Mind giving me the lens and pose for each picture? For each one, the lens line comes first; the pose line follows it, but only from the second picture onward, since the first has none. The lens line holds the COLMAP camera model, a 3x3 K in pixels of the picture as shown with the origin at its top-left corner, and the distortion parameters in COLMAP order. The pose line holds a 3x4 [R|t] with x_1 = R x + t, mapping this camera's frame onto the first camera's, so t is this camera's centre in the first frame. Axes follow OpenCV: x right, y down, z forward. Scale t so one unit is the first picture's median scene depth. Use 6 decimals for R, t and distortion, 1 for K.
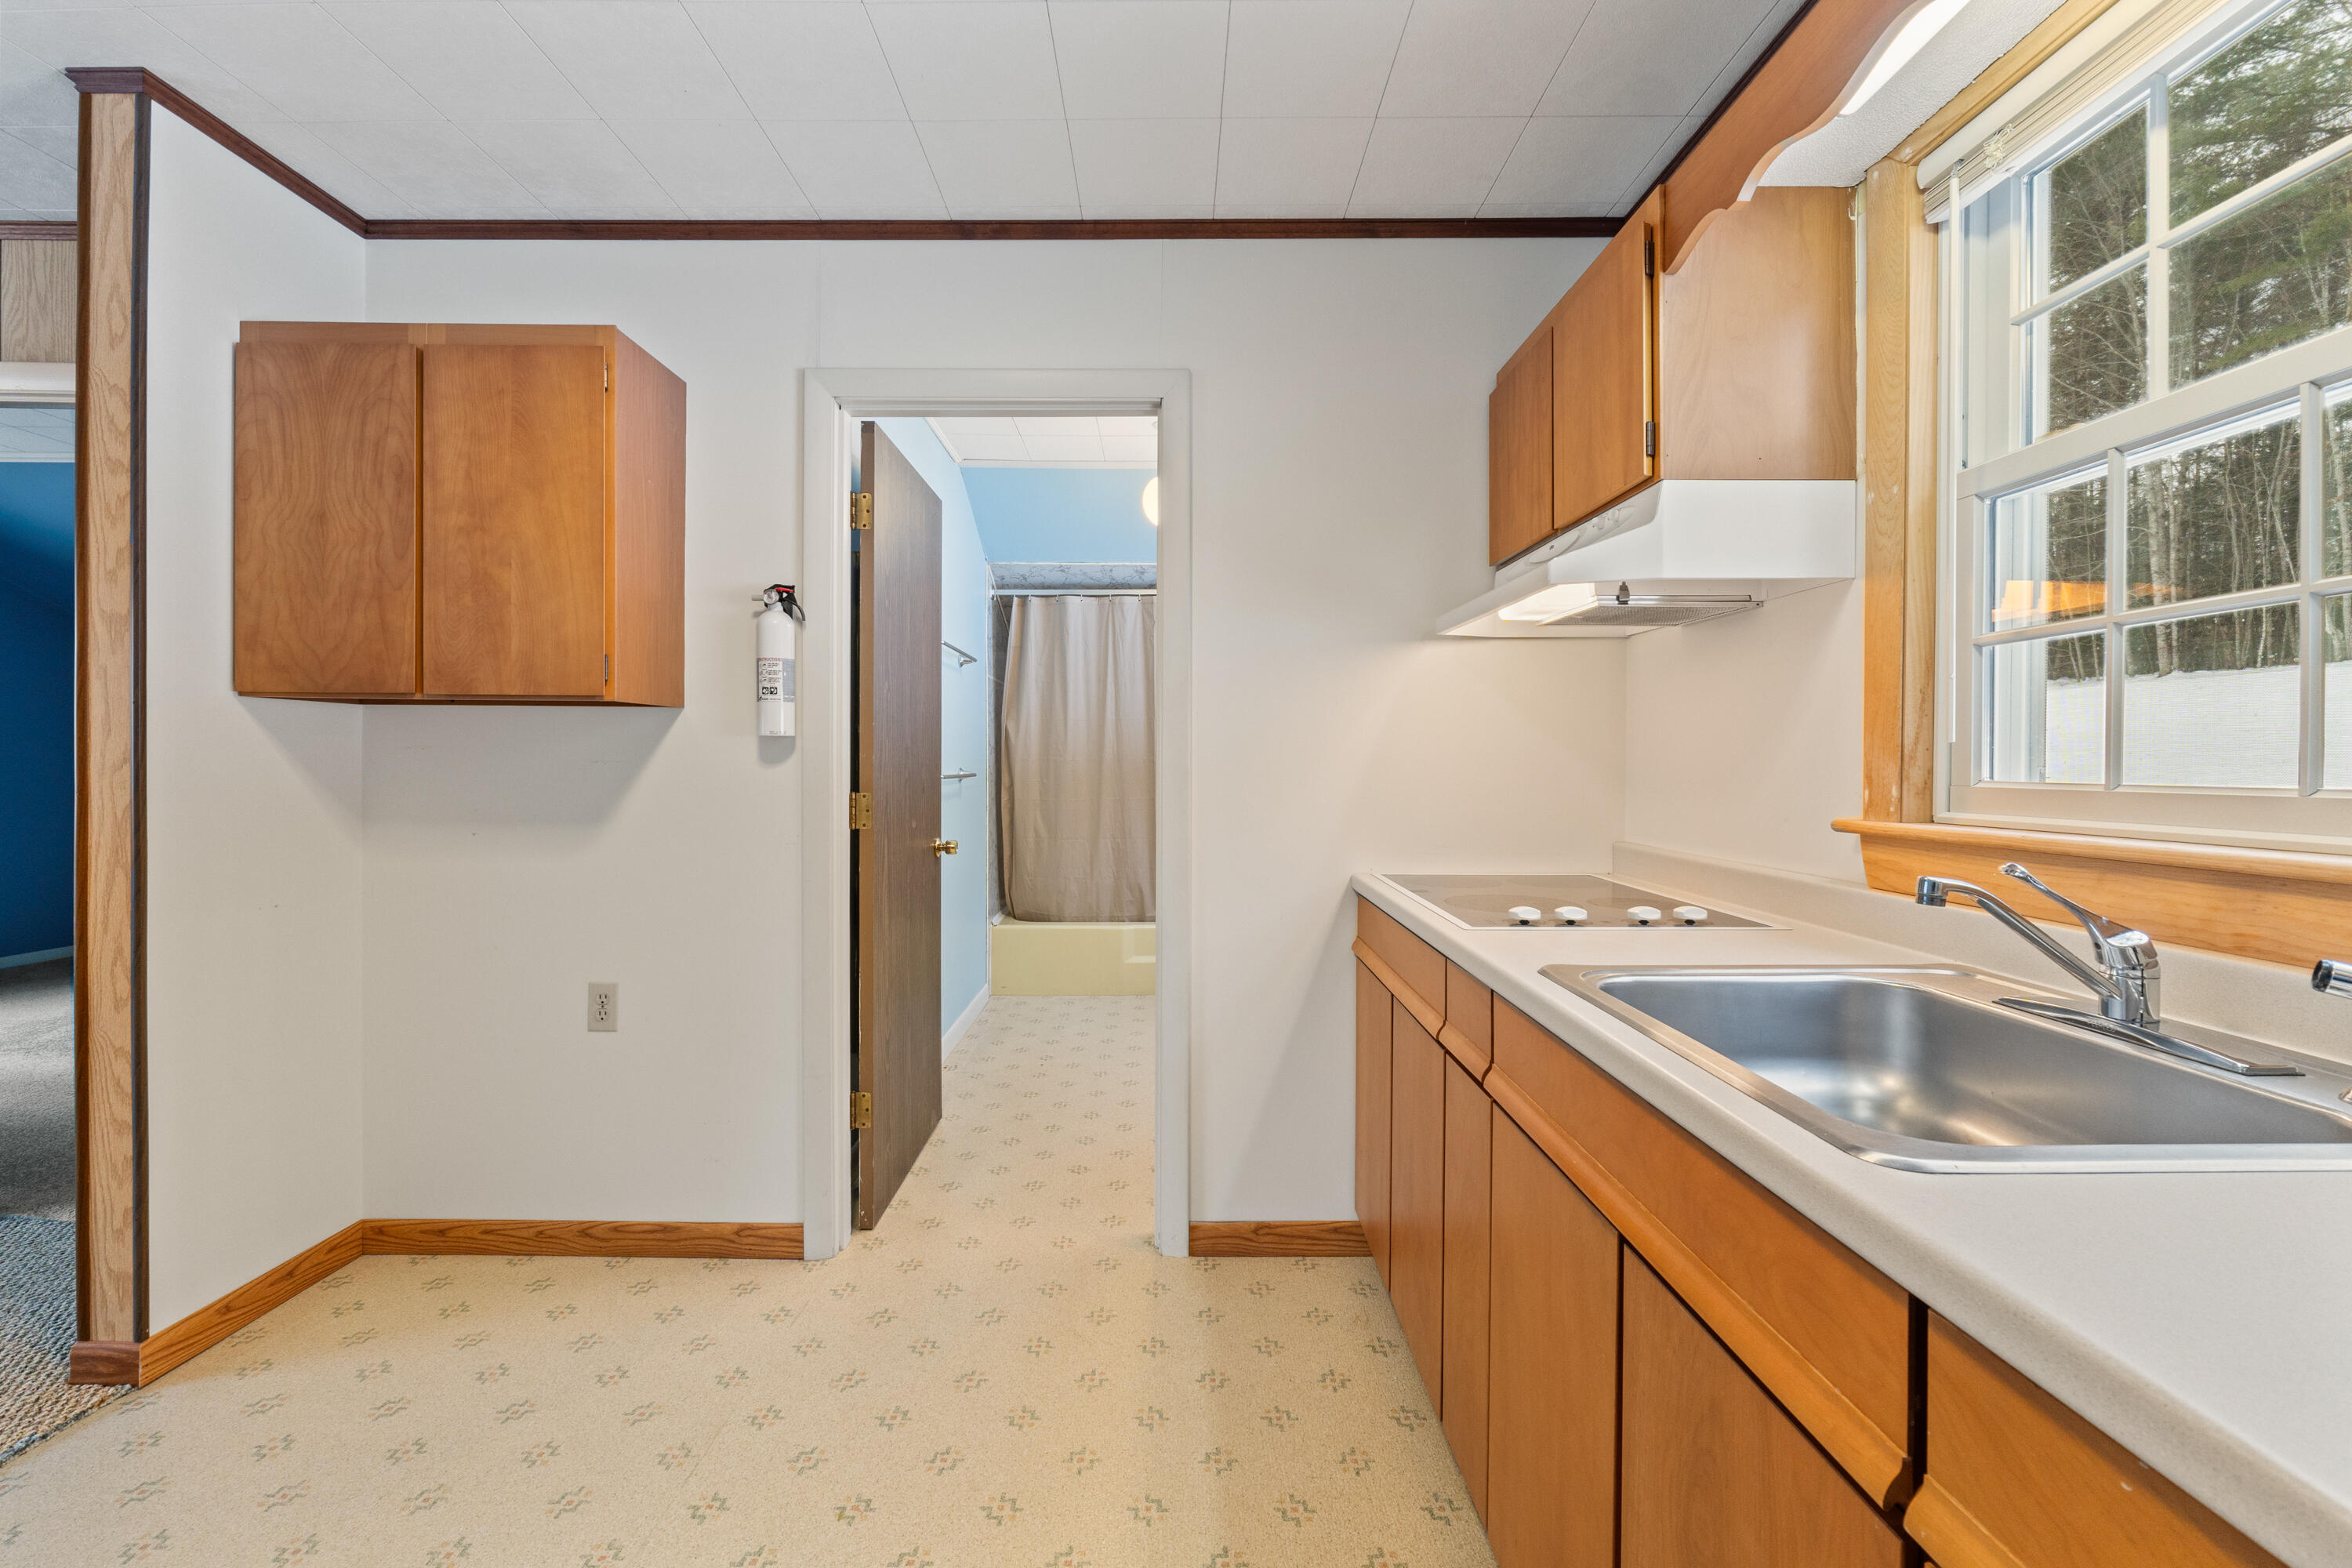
lens RADIAL K [[991.2, 0, 1168.1], [0, 991.2, 768.6], [0, 0, 1]] dist [-0.010764, 0.000726]
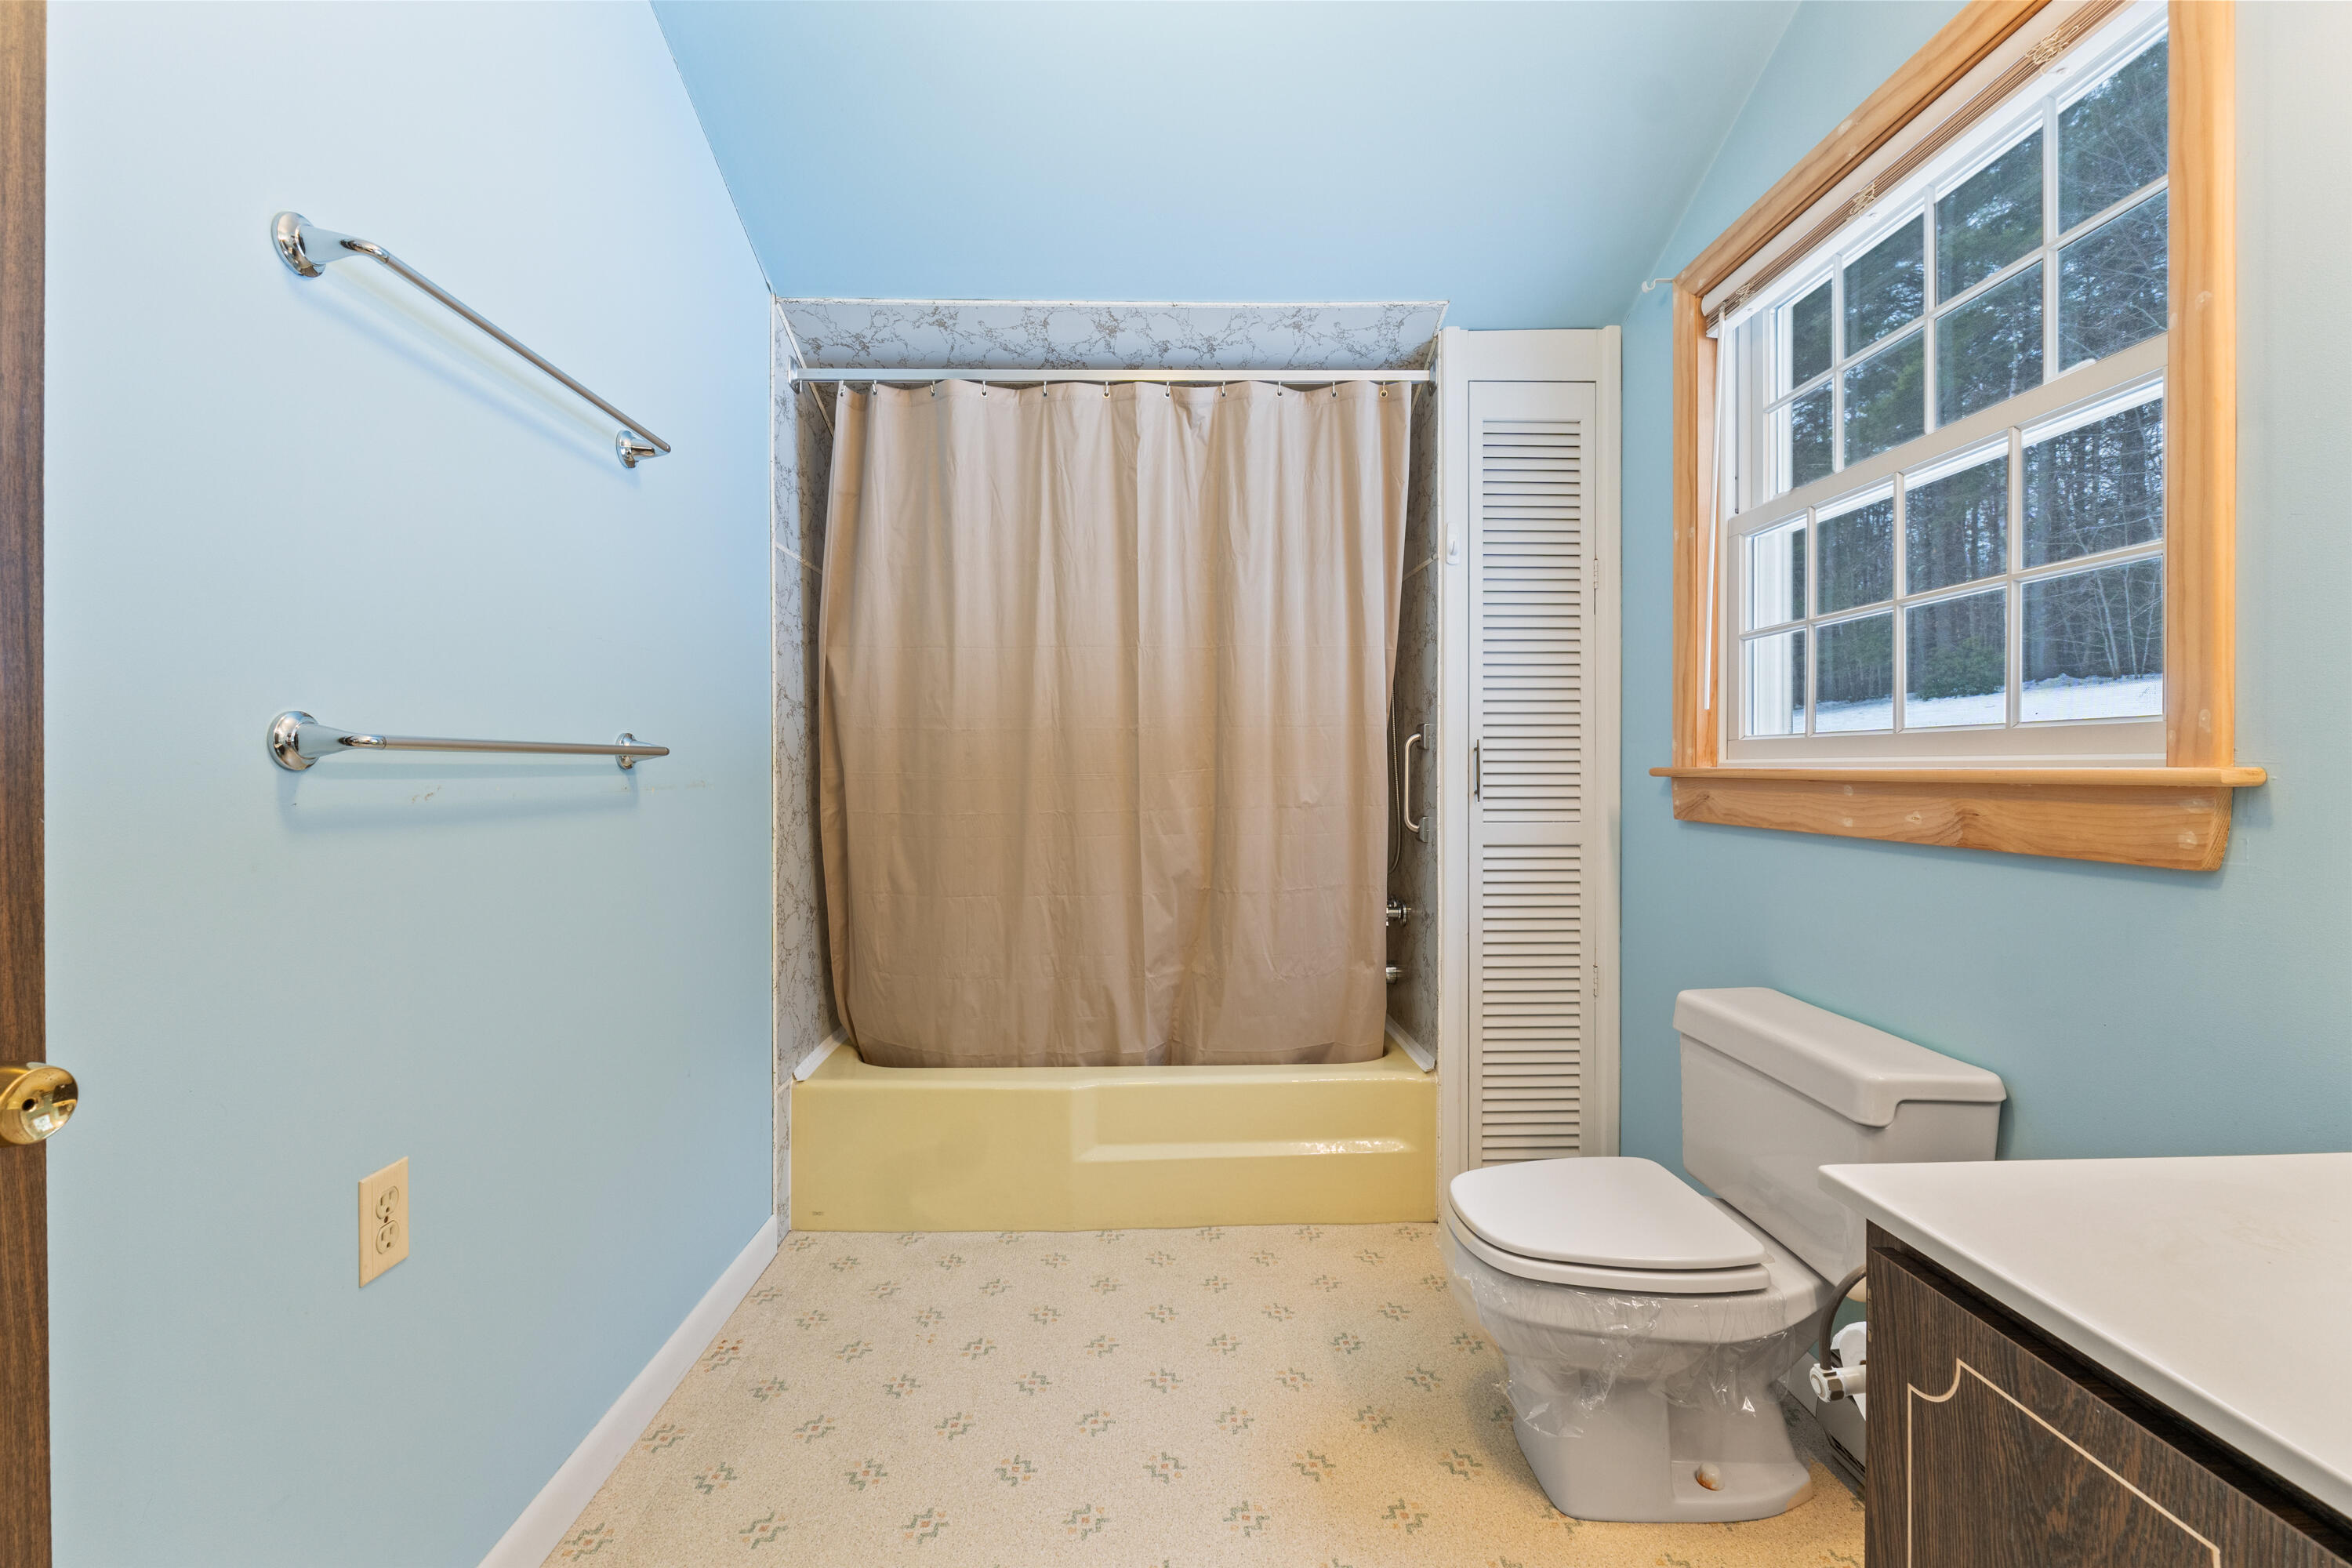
lens RADIAL K [[991.2, 0, 1161.0], [0, 991.2, 779.6], [0, 0, 1]] dist [-0.010764, 0.000726]
pose [[0.999880, -0.001530, 0.015429, -0.022566], [0.001493, 0.999996, 0.002422, 0.030817], [-0.015433, -0.002399, 0.999878, 1.152471]]
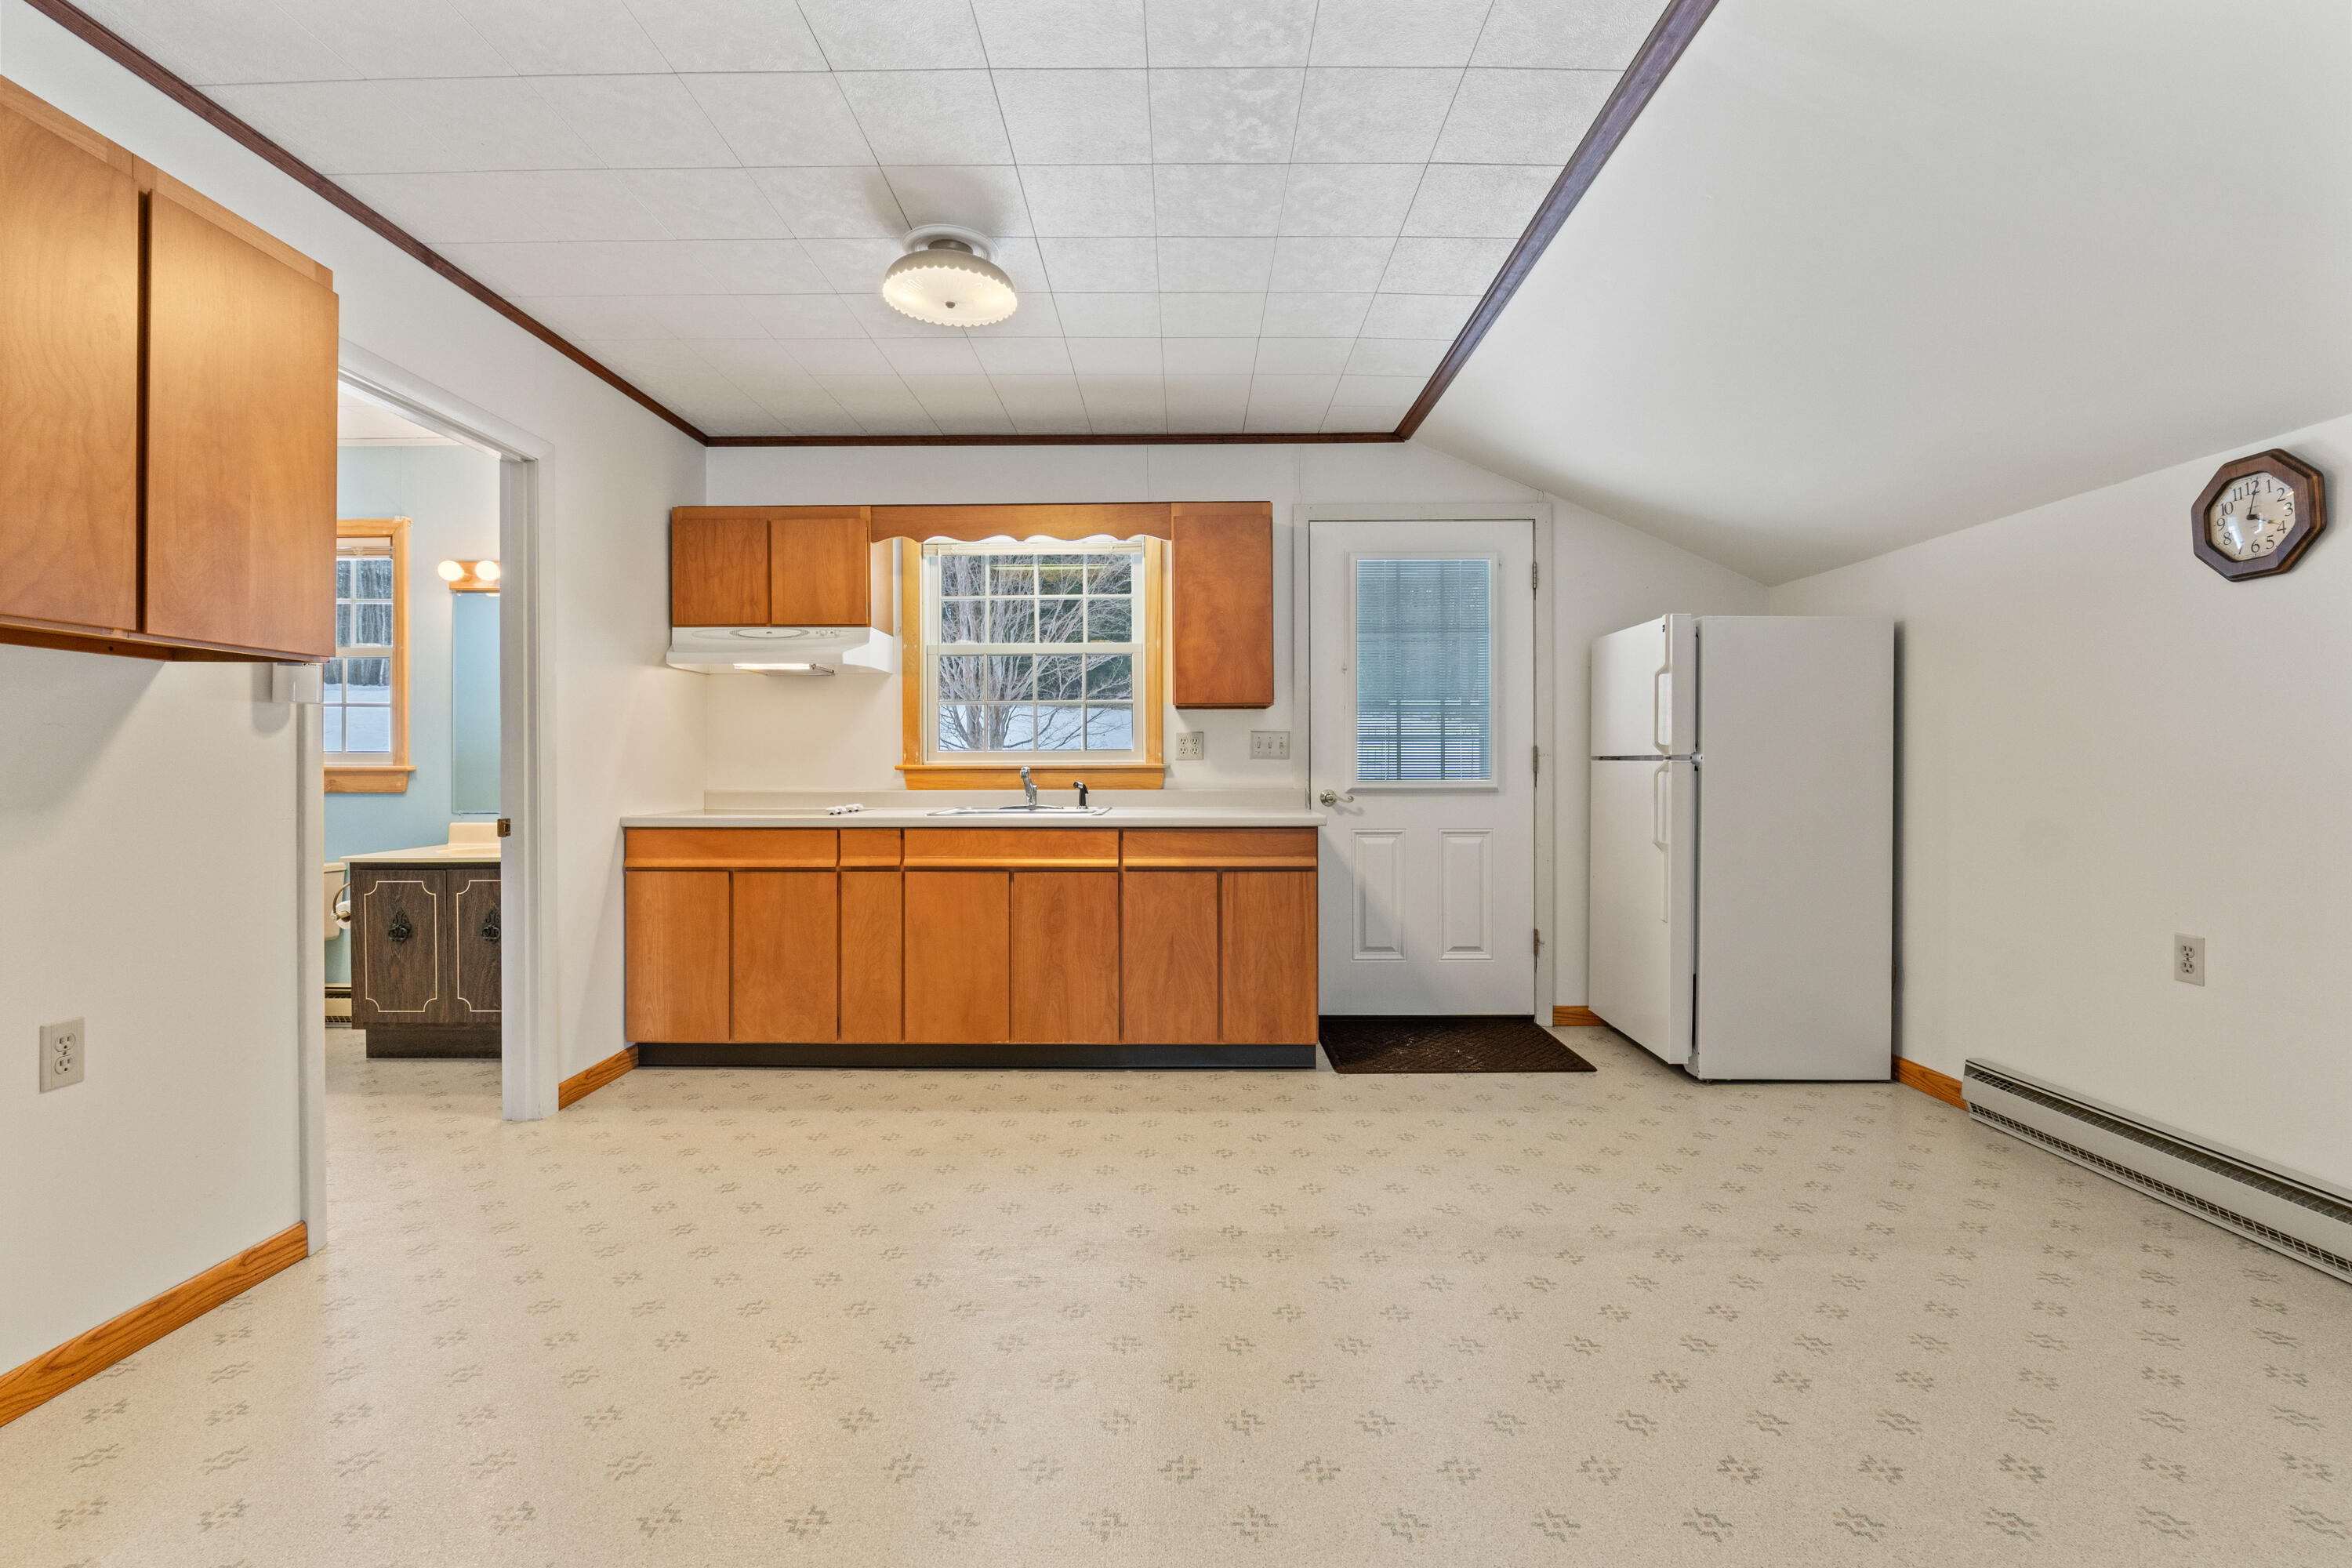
lens RADIAL K [[991.2, 0, 1164.6], [0, 991.2, 768.8], [0, 0, 1]] dist [-0.010764, 0.000726]
pose [[0.019156, -0.010441, 0.999762, -1.323274], [0.010660, 0.999891, 0.010238, 0.028250], [-0.999760, 0.010461, 0.019265, 0.156865]]
